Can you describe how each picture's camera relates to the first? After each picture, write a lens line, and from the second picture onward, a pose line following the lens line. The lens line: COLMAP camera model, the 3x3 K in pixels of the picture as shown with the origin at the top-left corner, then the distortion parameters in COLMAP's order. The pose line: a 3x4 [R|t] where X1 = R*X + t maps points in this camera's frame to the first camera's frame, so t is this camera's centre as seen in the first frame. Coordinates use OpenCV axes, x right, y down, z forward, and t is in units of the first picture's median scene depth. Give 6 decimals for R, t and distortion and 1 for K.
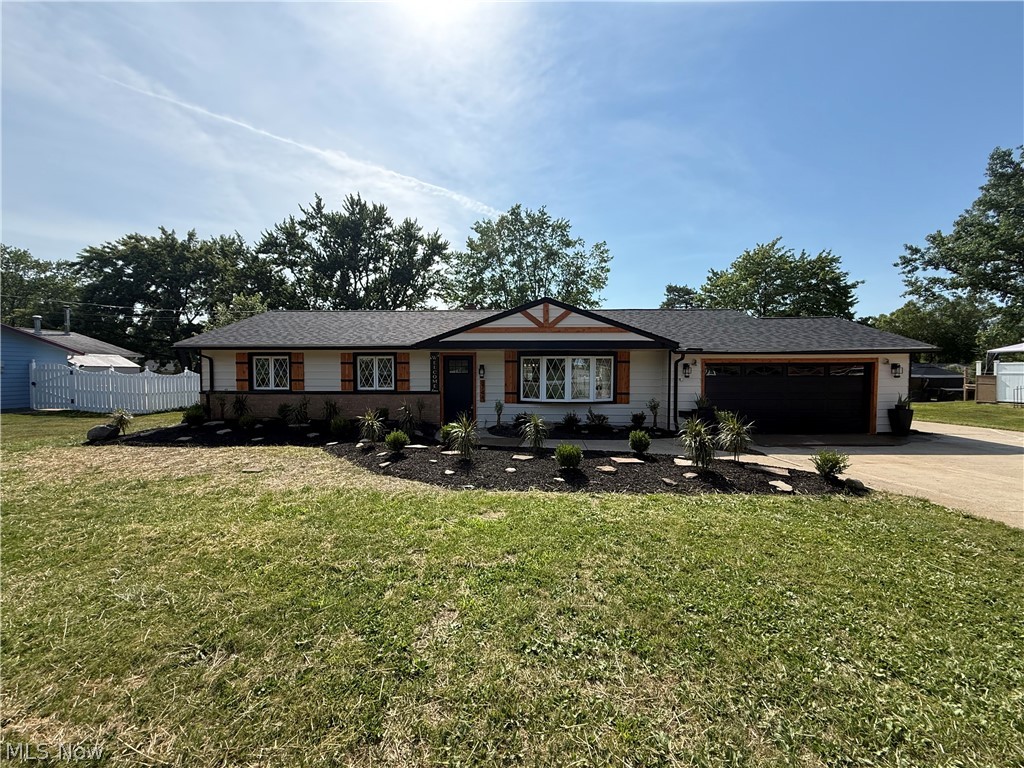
lens RADIAL K [[408.5, 0, 508.7], [0, 408.5, 384.2], [0, 0, 1]] dist [0.000991, 0.000336]
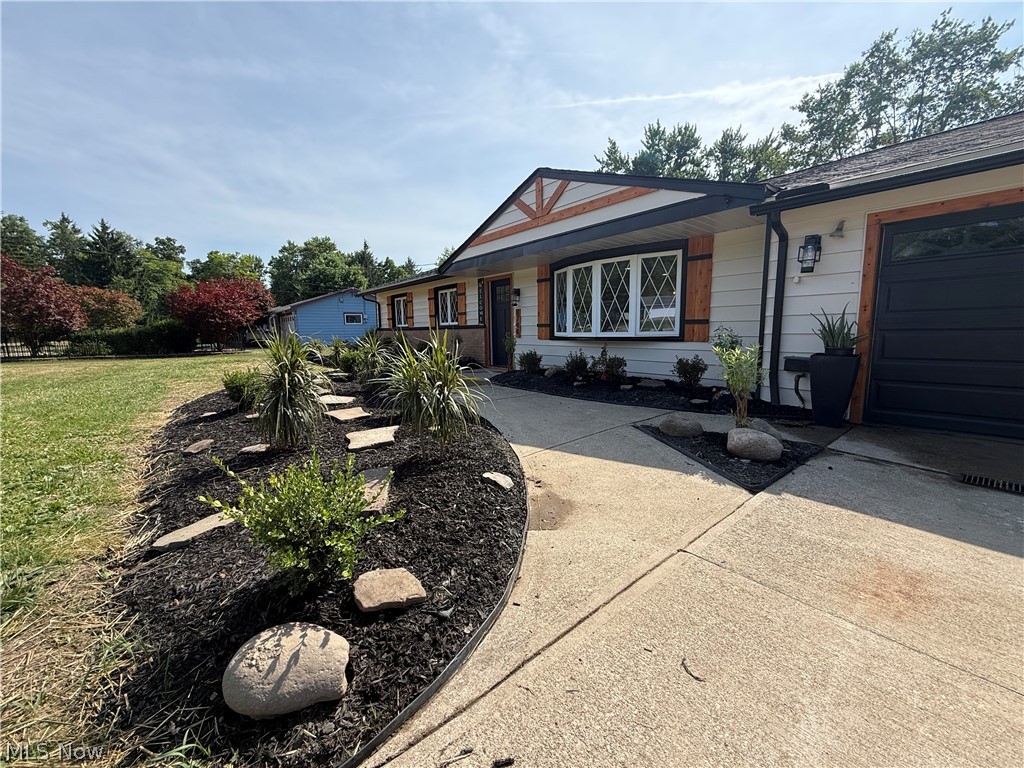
lens RADIAL K [[408.5, 0, 508.7], [0, 408.5, 384.2], [0, 0, 1]] dist [0.000991, 0.000336]
pose [[0.645713, 0.088546, -0.758429, 0.138397], [-0.012498, 0.994346, 0.105448, 0.013204], [0.763478, -0.058610, 0.643169, 0.129758]]
